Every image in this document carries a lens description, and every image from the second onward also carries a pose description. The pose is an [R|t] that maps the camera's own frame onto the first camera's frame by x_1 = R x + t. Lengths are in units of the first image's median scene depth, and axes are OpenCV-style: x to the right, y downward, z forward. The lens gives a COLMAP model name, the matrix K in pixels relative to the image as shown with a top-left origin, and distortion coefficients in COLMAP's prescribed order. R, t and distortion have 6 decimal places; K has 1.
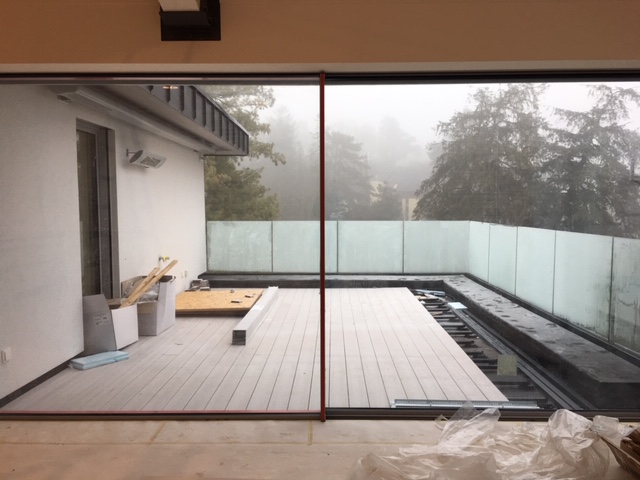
lens RADIAL K [[539.6, 0, 320.0], [0, 539.6, 240.0], [0, 0, 1]] dist [0.049955, -0.002711]
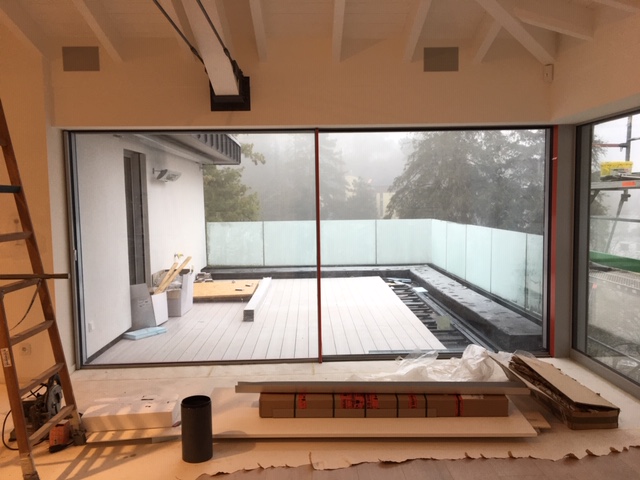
lens RADIAL K [[539.6, 0, 320.0], [0, 539.6, 240.0], [0, 0, 1]] dist [0.049955, -0.002711]
pose [[0.998863, -0.016313, 0.044796, -0.030763], [0.015846, 0.999816, 0.010769, -0.009407], [-0.044963, -0.010047, 0.998938, -0.257537]]
